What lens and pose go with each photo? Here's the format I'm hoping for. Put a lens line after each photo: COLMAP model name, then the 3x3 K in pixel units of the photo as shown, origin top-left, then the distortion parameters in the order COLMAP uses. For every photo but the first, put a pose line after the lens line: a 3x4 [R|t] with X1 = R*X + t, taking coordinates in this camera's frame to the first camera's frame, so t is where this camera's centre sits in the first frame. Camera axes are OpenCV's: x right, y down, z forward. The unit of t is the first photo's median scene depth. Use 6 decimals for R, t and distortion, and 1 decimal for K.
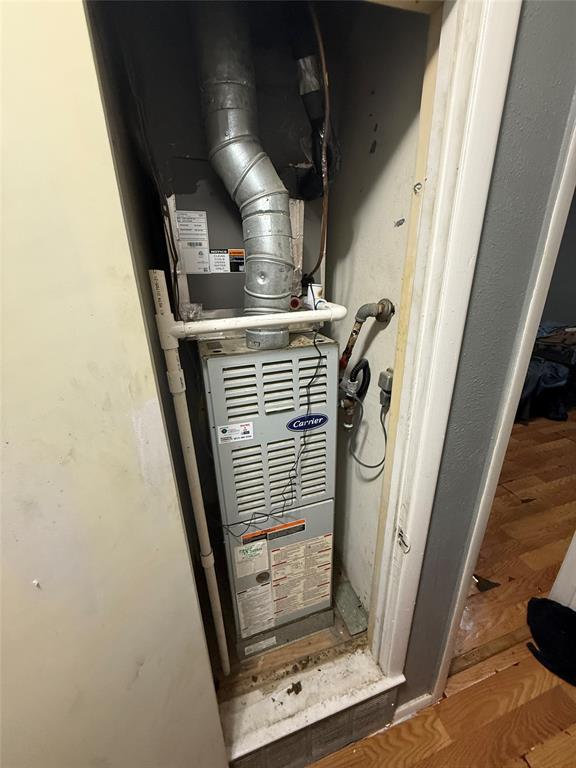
lens RADIAL K [[306.8, 0, 289.0], [0, 306.8, 387.7], [0, 0, 1]] dist [-0.000848, -0.000142]
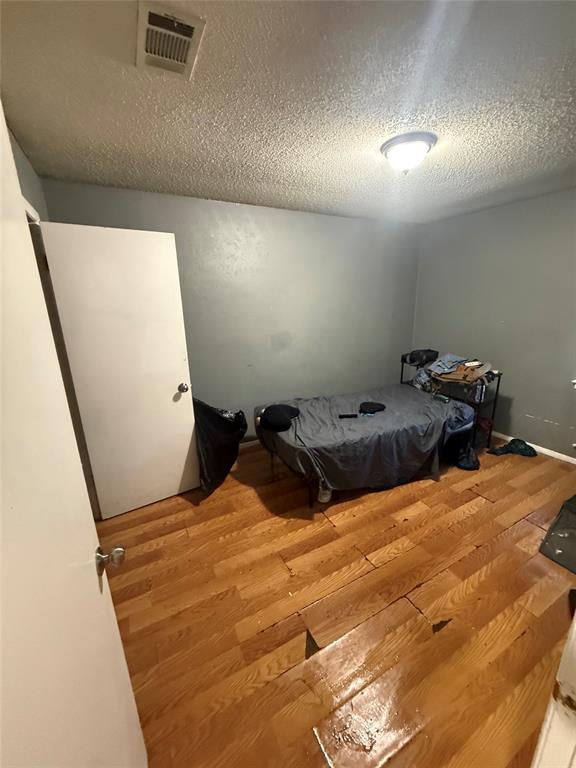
lens RADIAL K [[306.8, 0, 287.6], [0, 306.8, 381.4], [0, 0, 1]] dist [-0.000848, -0.000142]
pose [[0.982475, -0.043936, 0.181143, 0.229698], [0.063676, 0.992469, -0.104644, -0.083423], [-0.175181, 0.114345, 0.977874, 0.219972]]
